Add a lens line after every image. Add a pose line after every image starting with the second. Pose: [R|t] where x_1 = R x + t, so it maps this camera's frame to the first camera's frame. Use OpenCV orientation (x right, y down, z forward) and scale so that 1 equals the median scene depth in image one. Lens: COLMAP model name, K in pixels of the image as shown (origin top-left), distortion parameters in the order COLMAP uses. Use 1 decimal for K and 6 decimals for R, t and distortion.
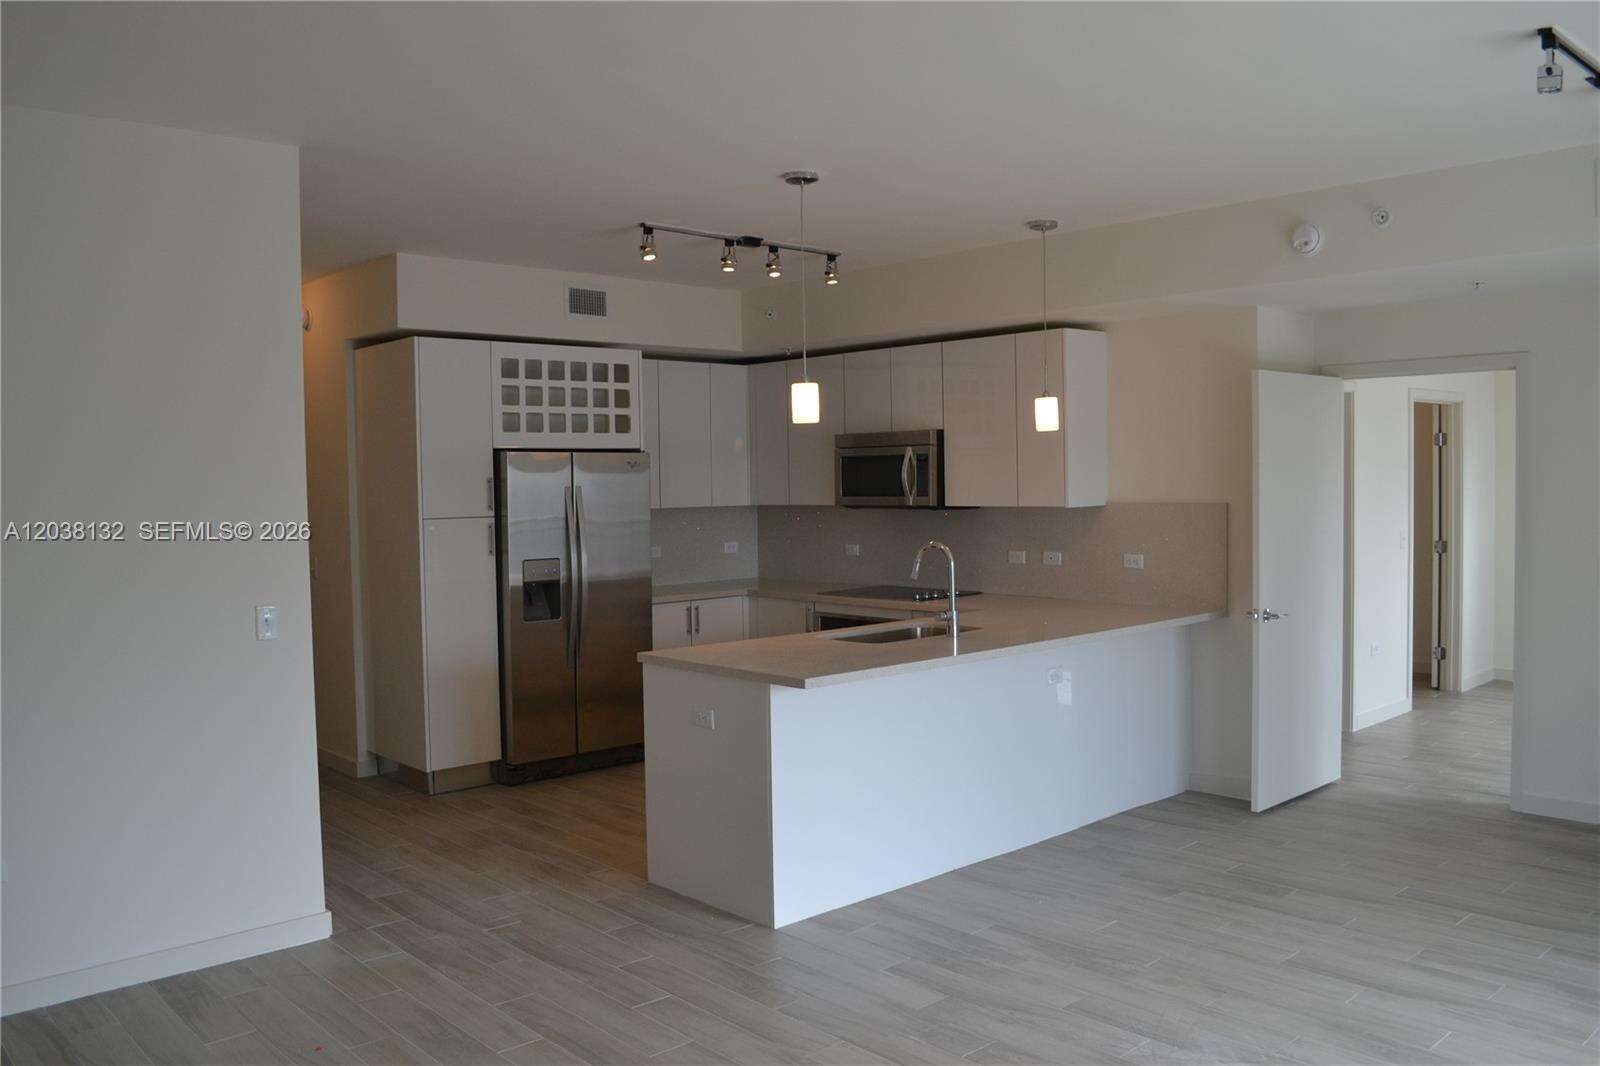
lens RADIAL K [[1276.9, 0, 793.9], [0, 1276.9, 531.1], [0, 0, 1]] dist [-0.080369, -0.000007]
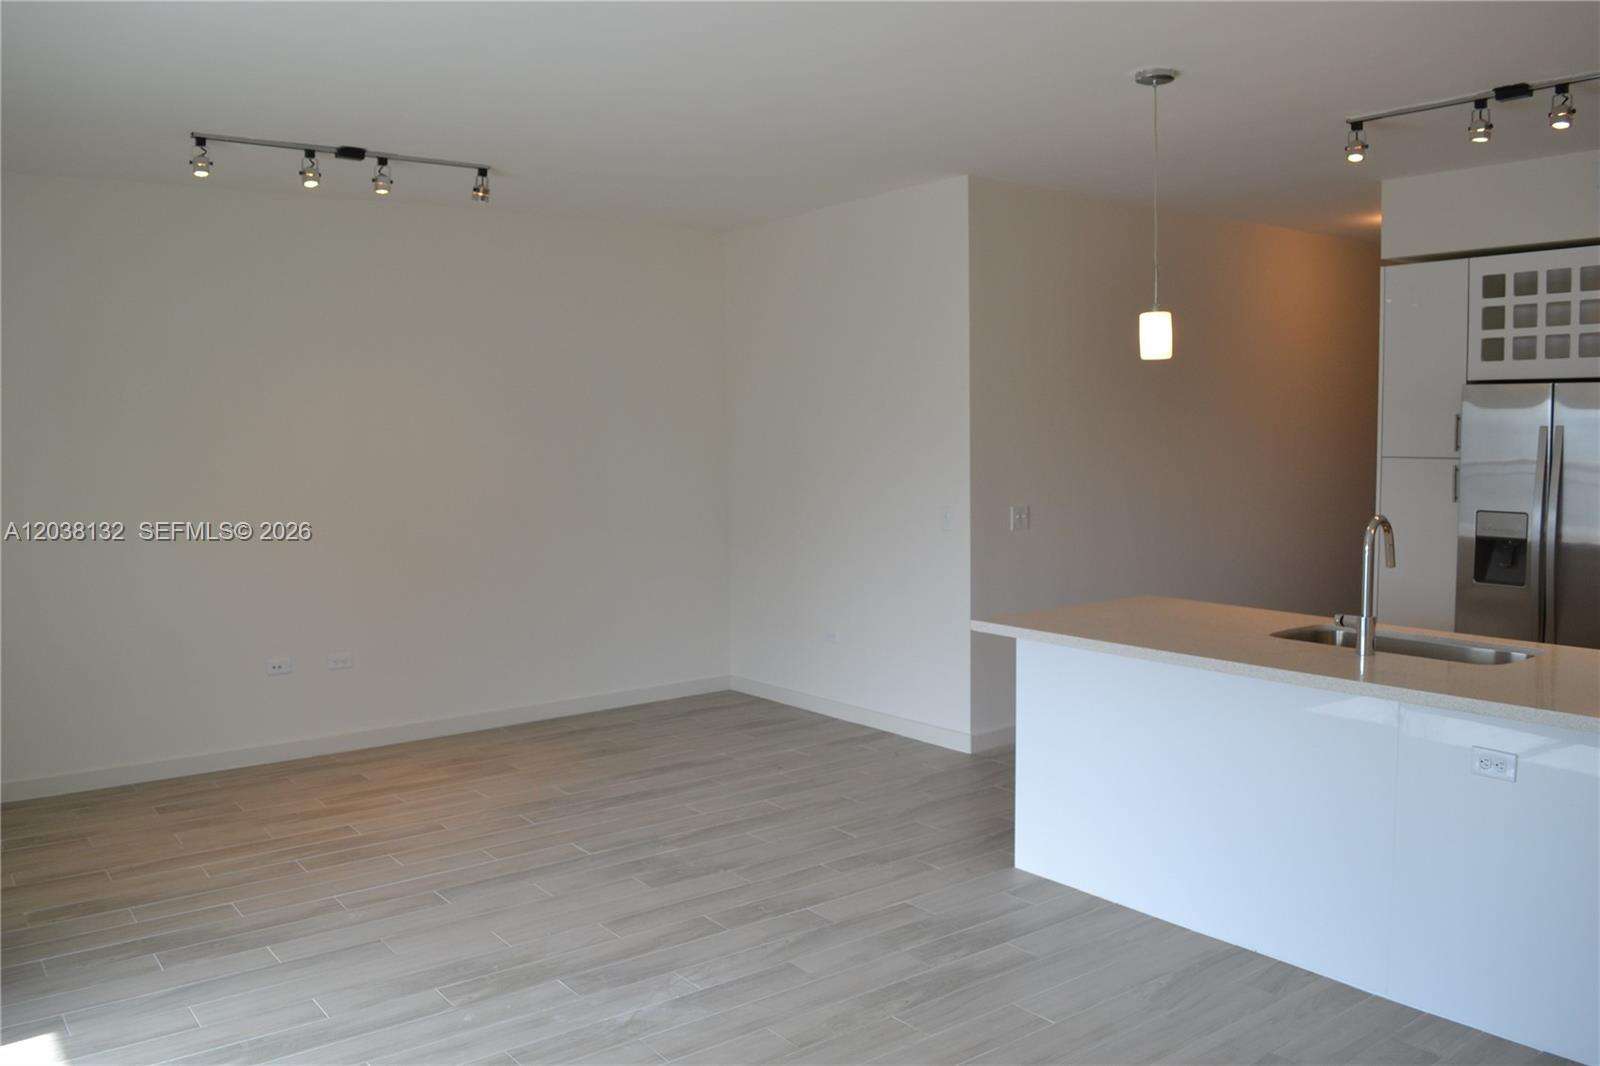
lens RADIAL K [[1276.9, 0, 793.9], [0, 1276.9, 531.1], [0, 0, 1]] dist [-0.080369, -0.000007]
pose [[-0.085225, 0.097822, -0.991548, 0.651157], [-0.029866, 0.994471, 0.100678, -0.033637], [0.995914, 0.038193, -0.081832, 0.595680]]
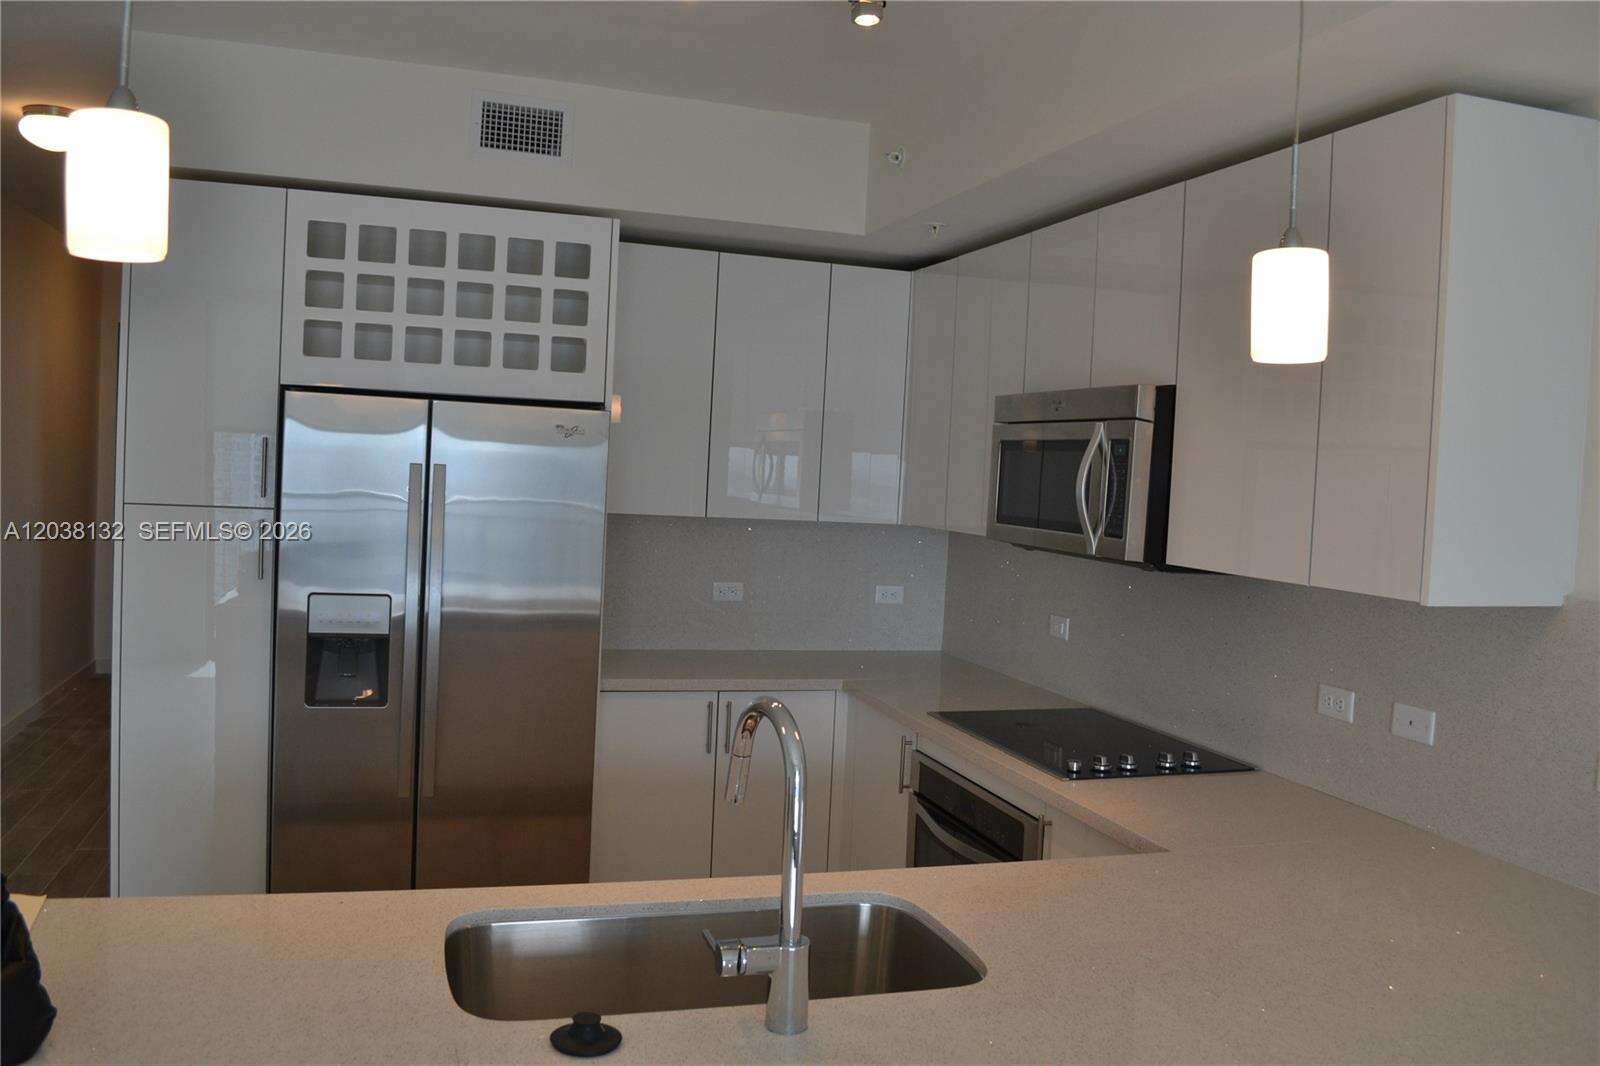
lens RADIAL K [[1276.9, 0, 793.9], [0, 1276.9, 531.1], [0, 0, 1]] dist [-0.080369, -0.000007]
pose [[0.903035, 0.083496, -0.421374, 0.193113], [-0.082239, 0.996387, 0.021192, -0.030985], [0.421621, 0.015517, 0.906639, 0.587730]]
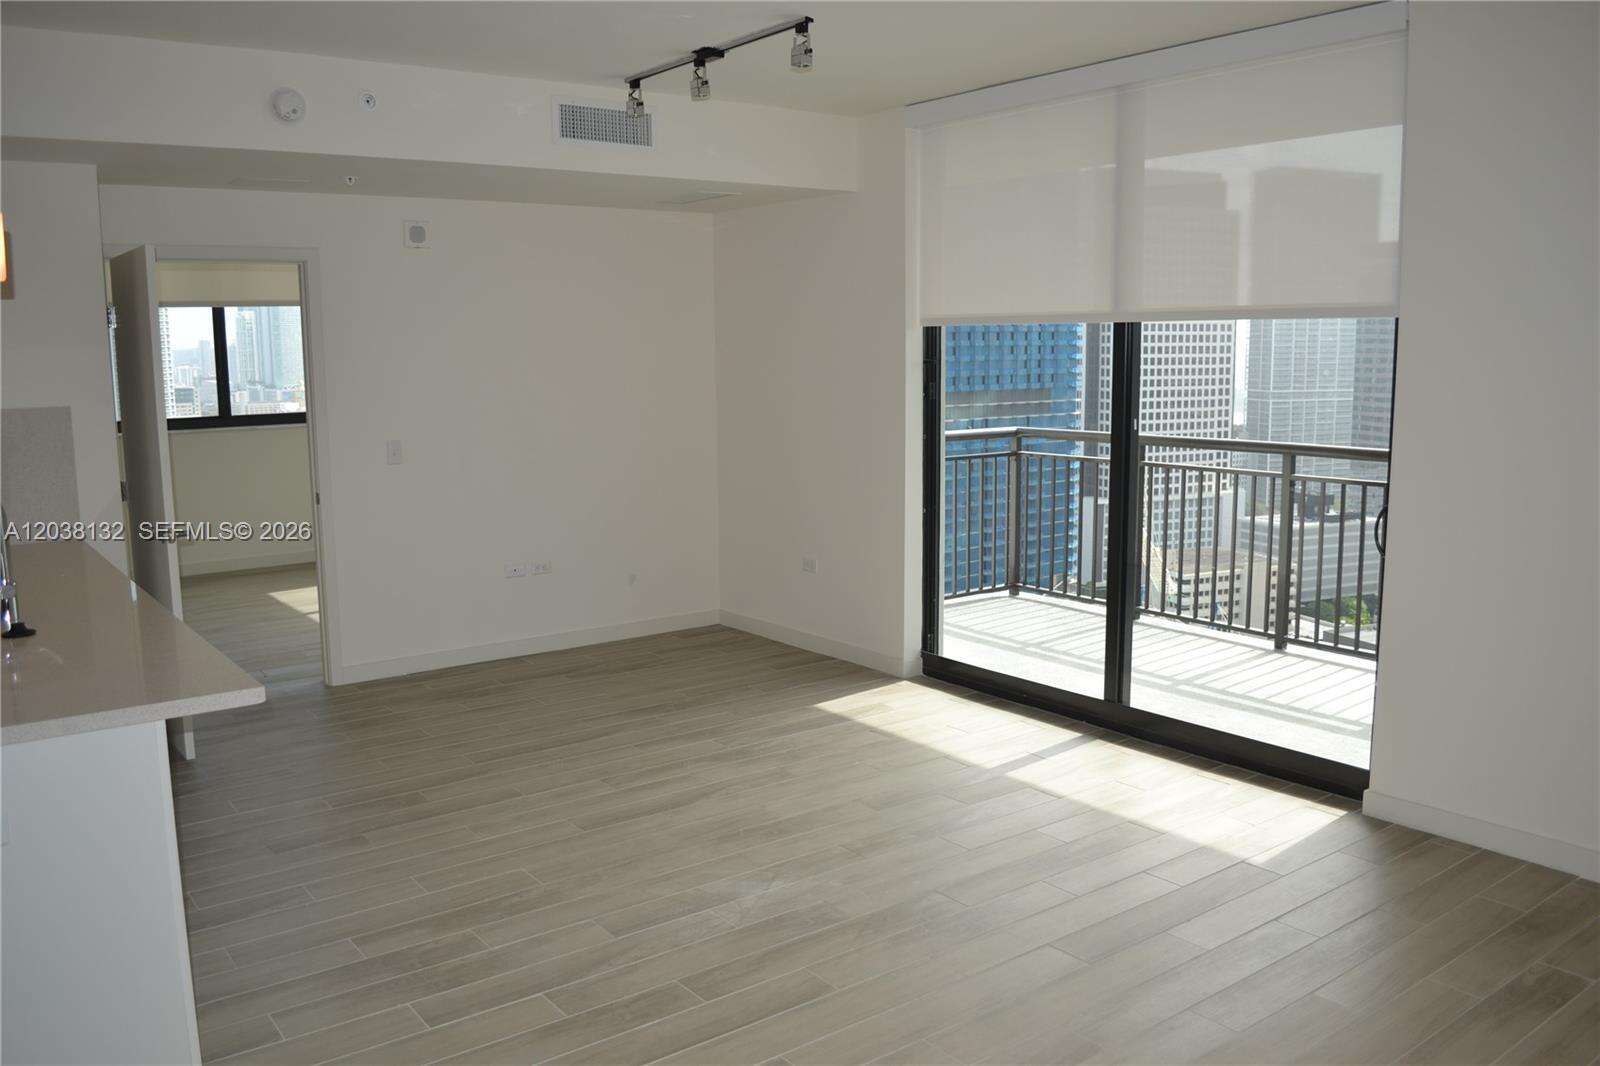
lens RADIAL K [[1276.9, 0, 793.9], [0, 1276.9, 531.1], [0, 0, 1]] dist [-0.080369, -0.000007]
pose [[0.094870, -0.130784, 0.986861, -0.368061], [0.051401, 0.990654, 0.126346, -0.018190], [-0.994162, 0.038739, 0.100706, 0.422965]]
